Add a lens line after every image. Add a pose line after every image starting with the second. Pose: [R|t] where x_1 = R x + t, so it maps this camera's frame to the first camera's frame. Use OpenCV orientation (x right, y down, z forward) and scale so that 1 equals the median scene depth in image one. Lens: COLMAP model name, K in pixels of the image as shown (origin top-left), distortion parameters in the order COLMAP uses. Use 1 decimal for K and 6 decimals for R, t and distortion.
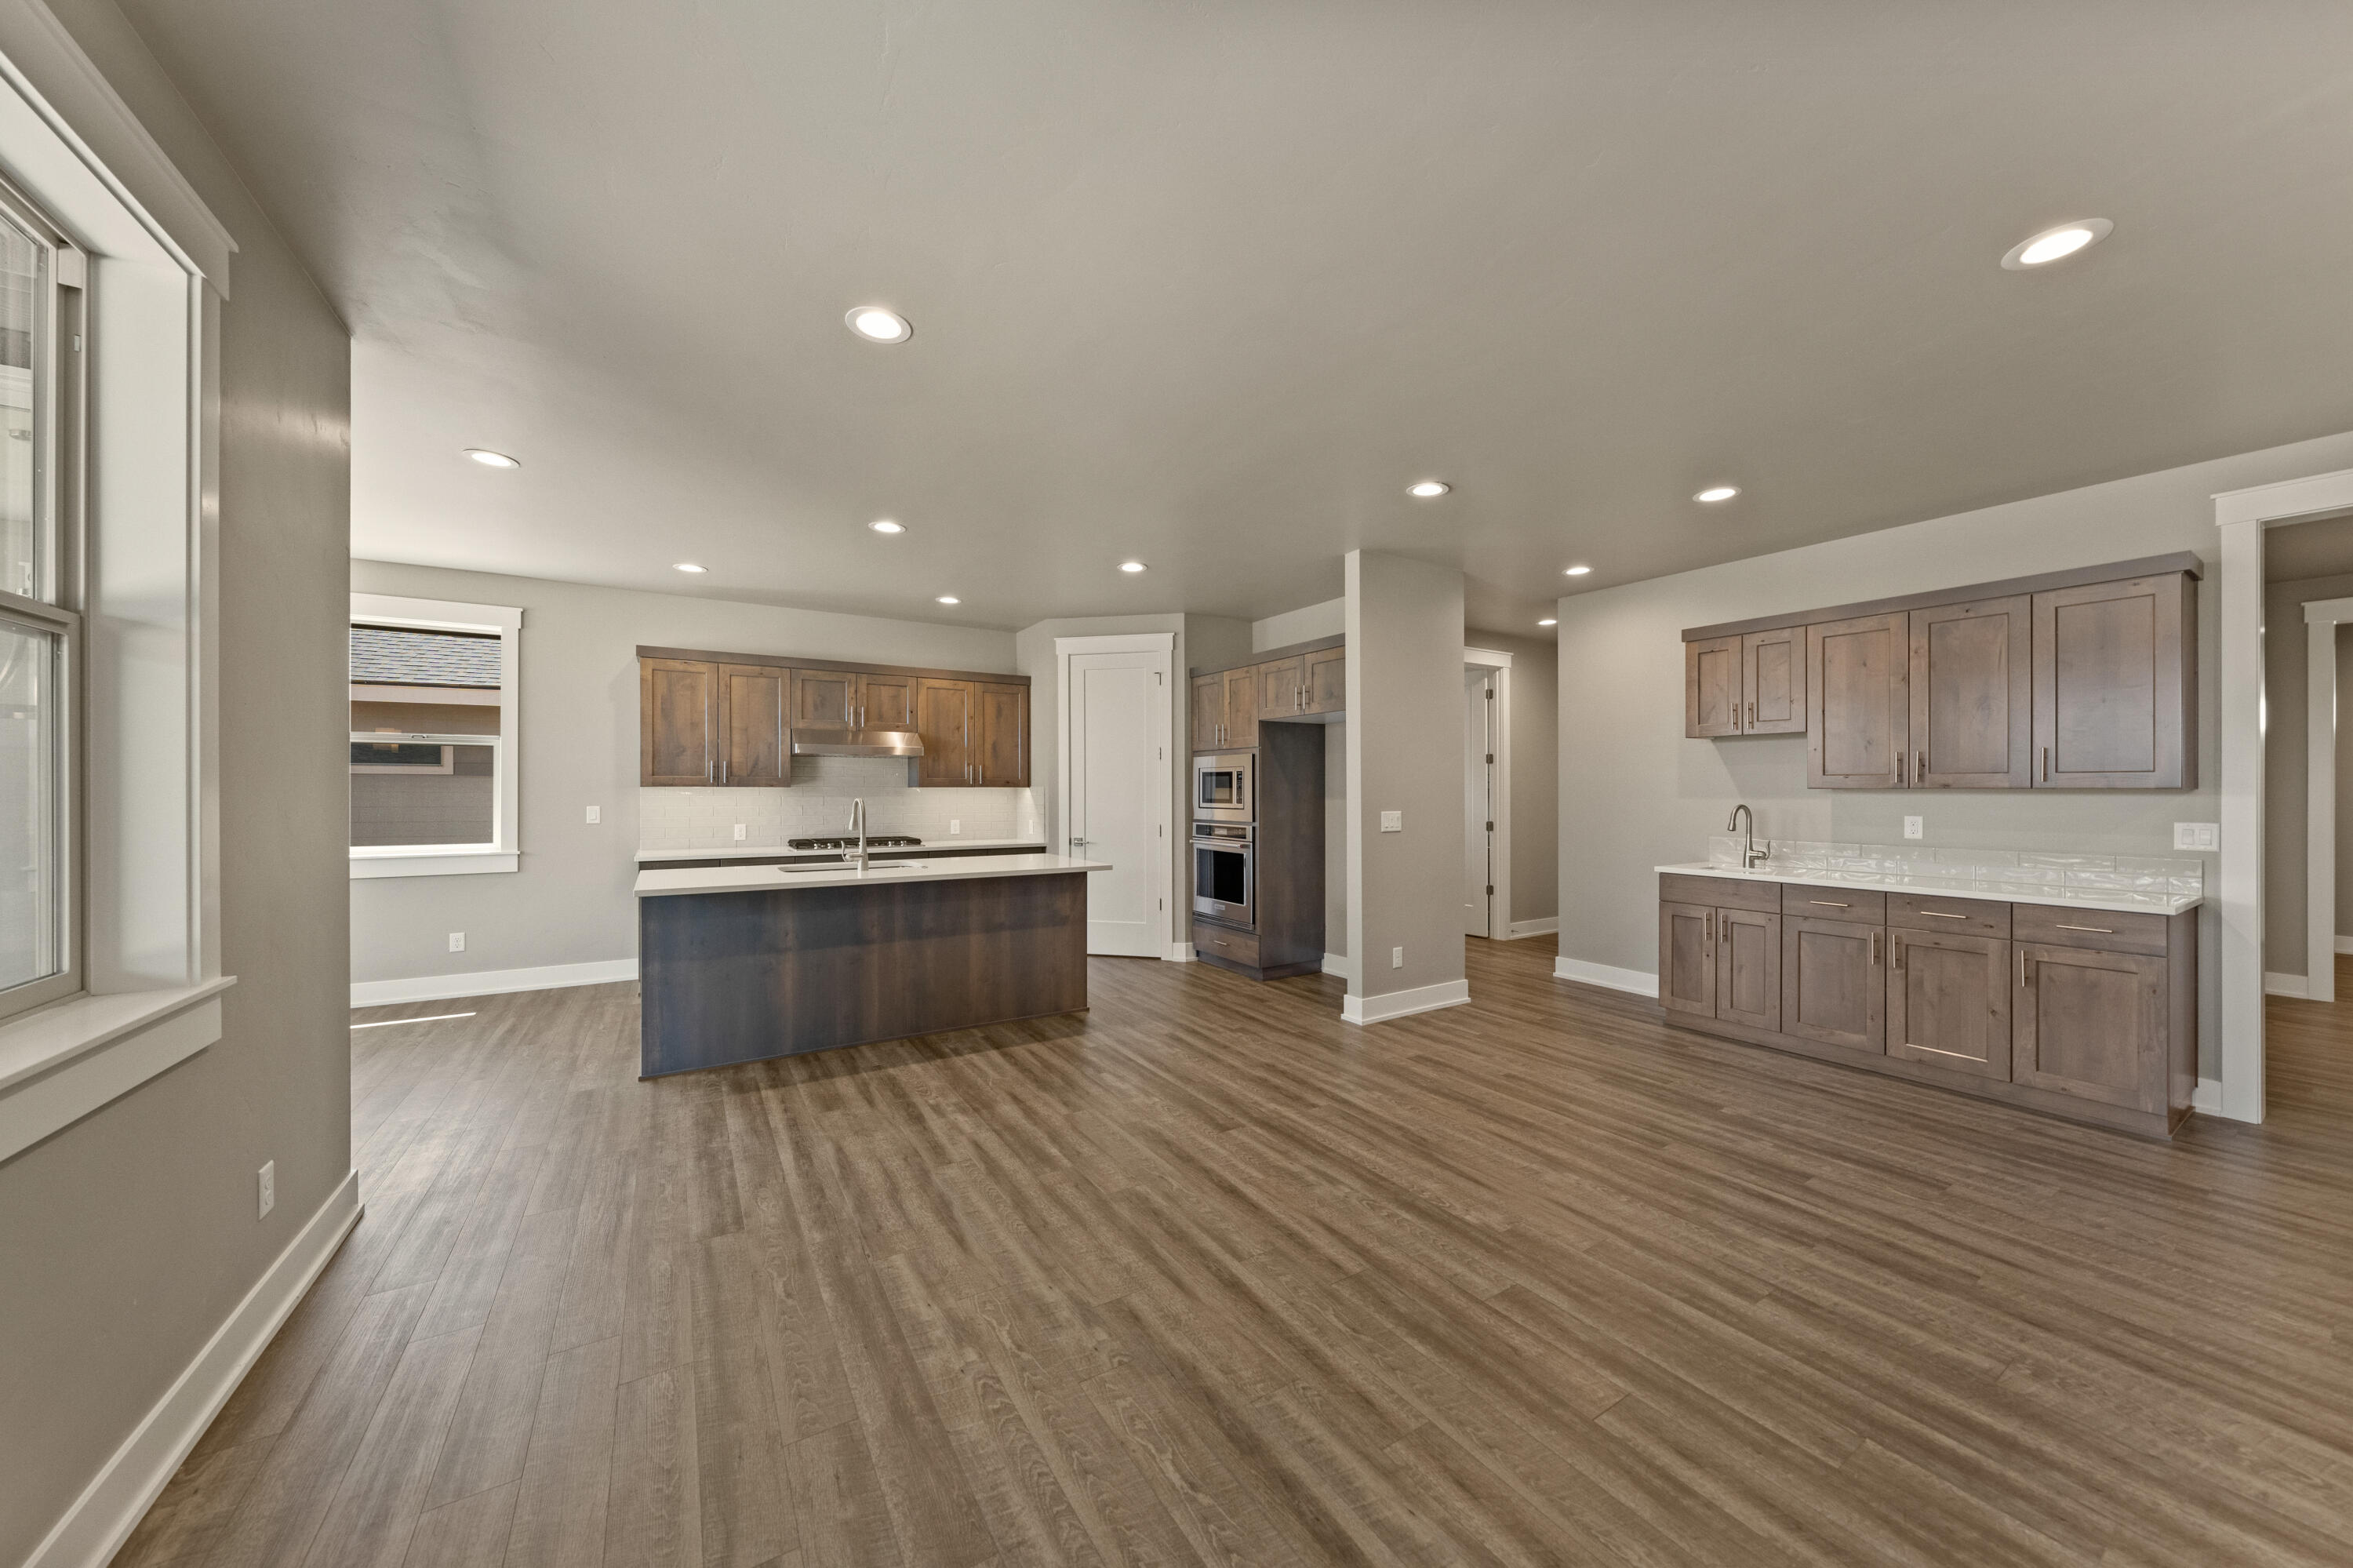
lens RADIAL K [[805.6, 0, 1169.9], [0, 805.6, 789.8], [0, 0, 1]] dist [-0.001523, -0.000137]
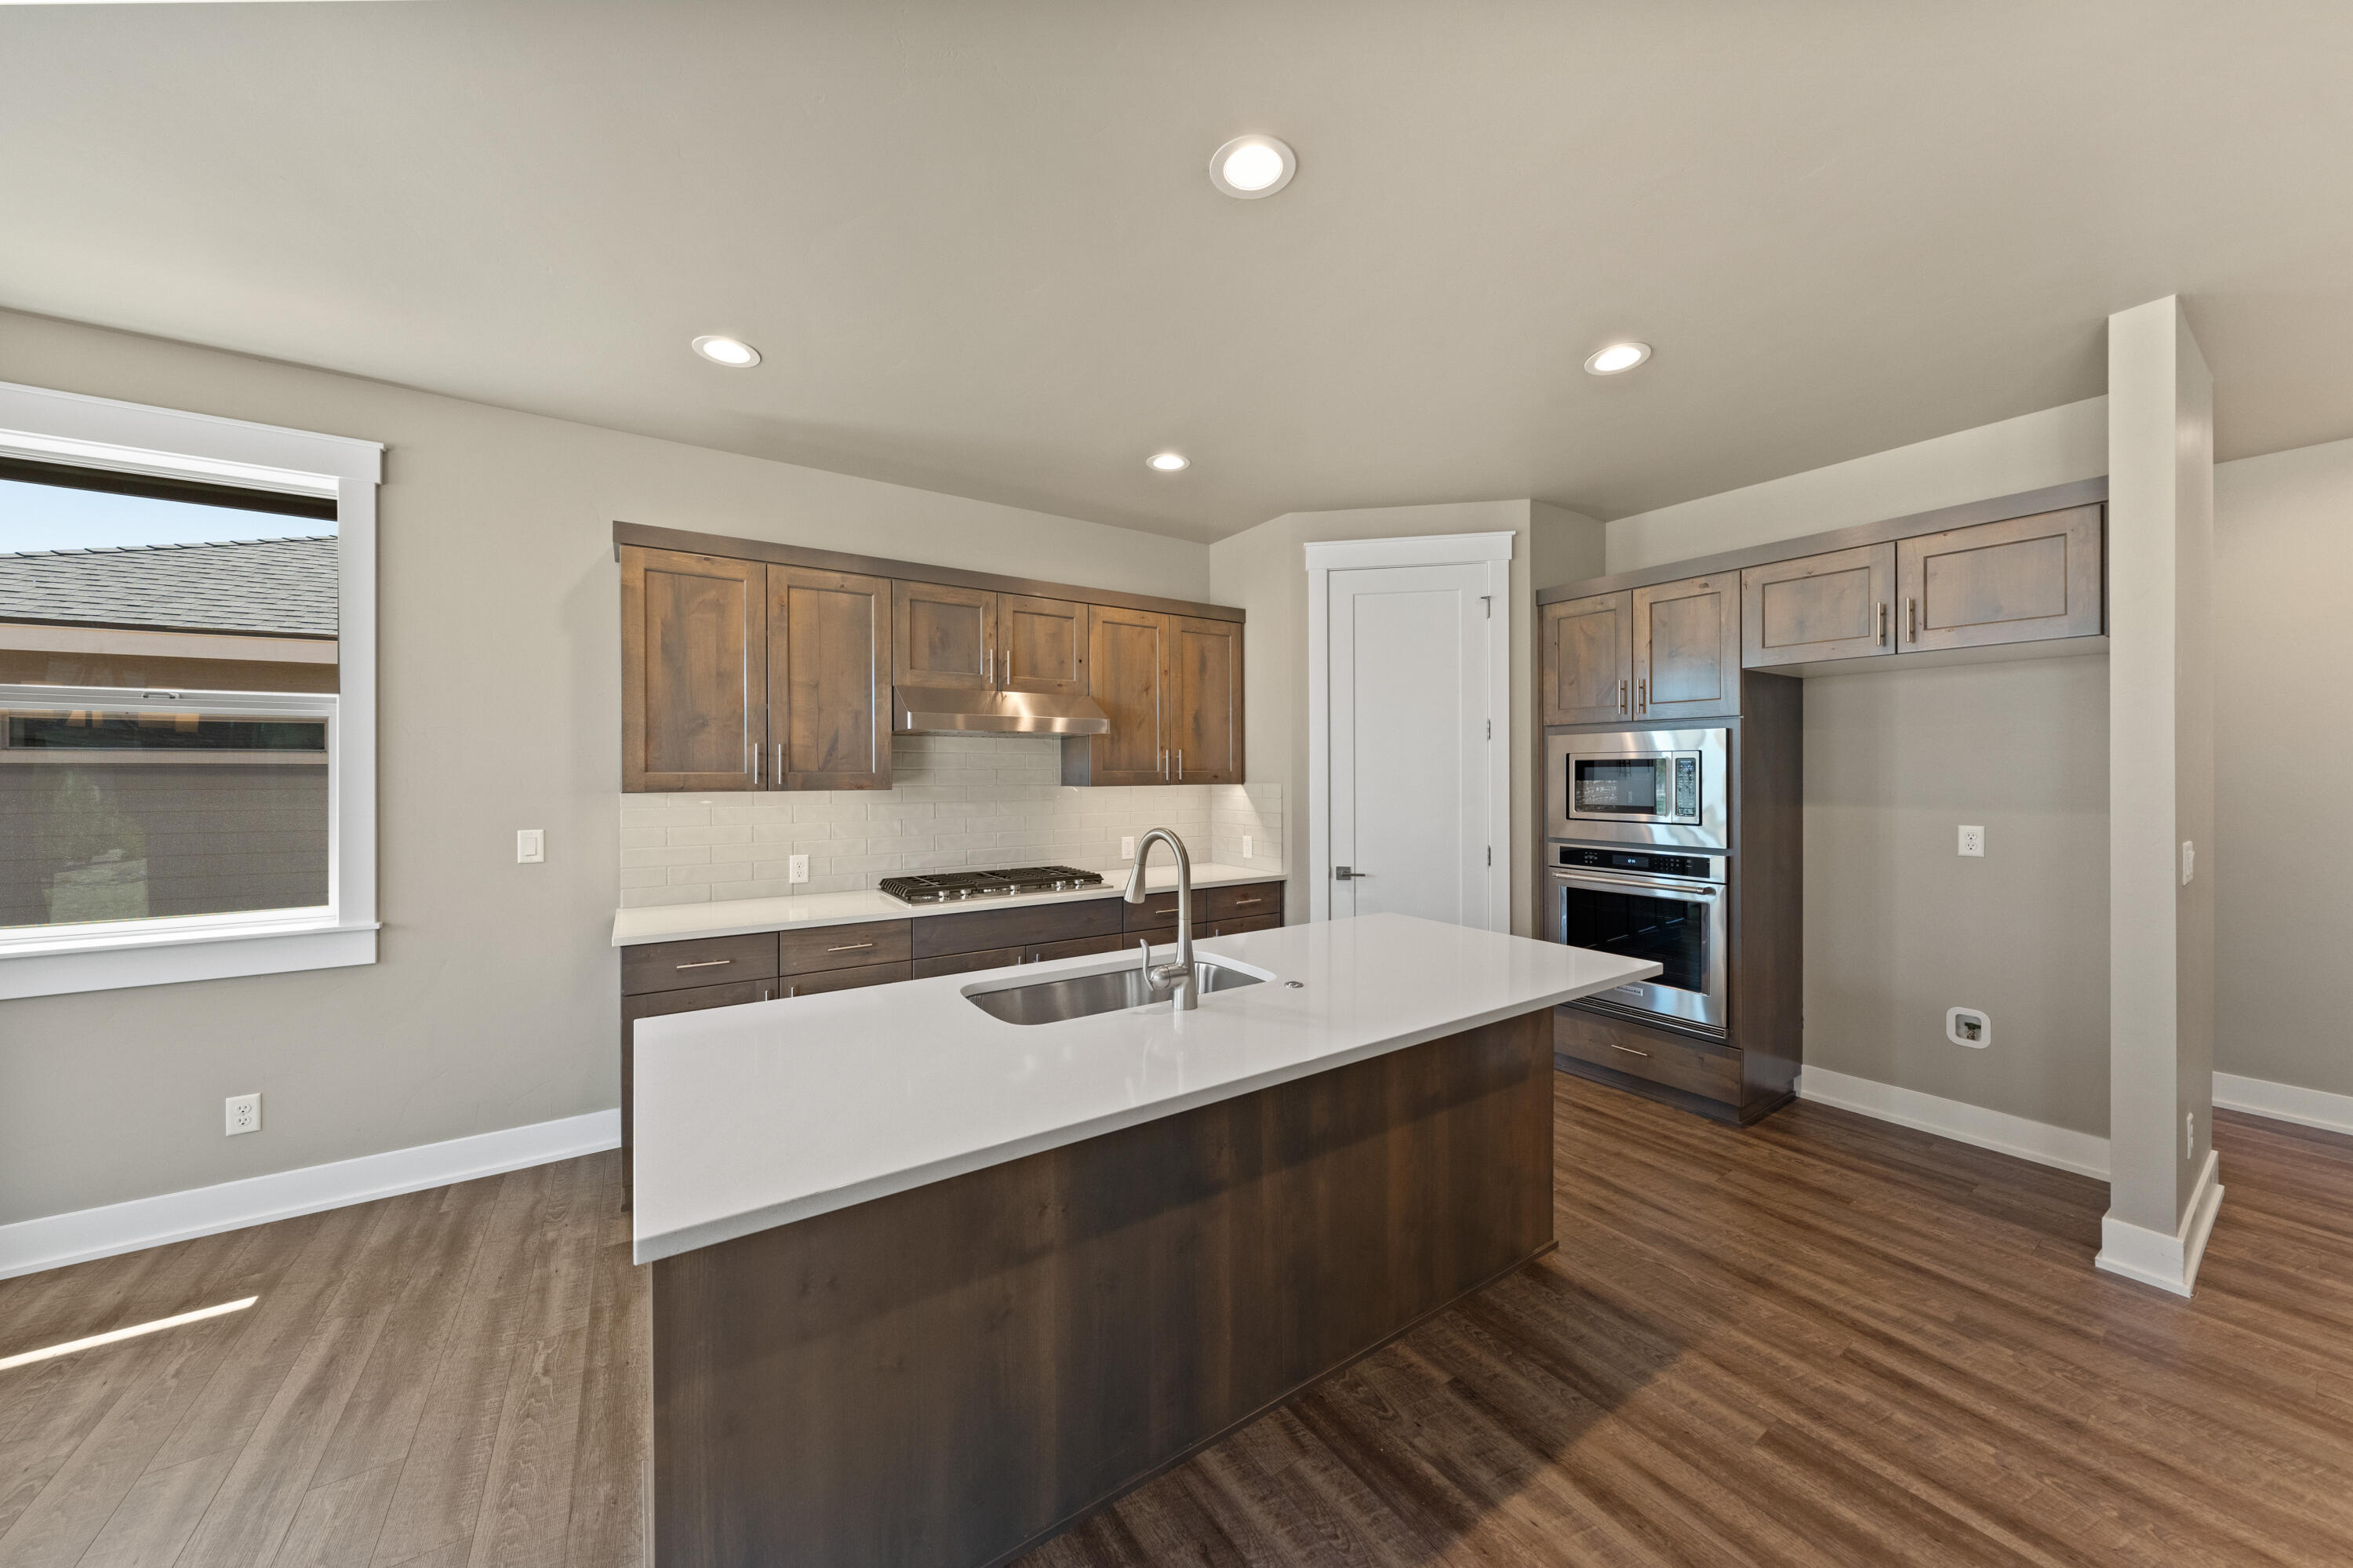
lens RADIAL K [[805.7, 0, 1176.5], [0, 805.7, 773.2], [0, 0, 1]] dist [-0.001303, -0.000058]
pose [[0.999398, -0.004320, 0.034418, -0.393178], [0.004279, 0.999990, 0.001254, -0.019888], [-0.034423, -0.001106, 0.999407, 0.579126]]
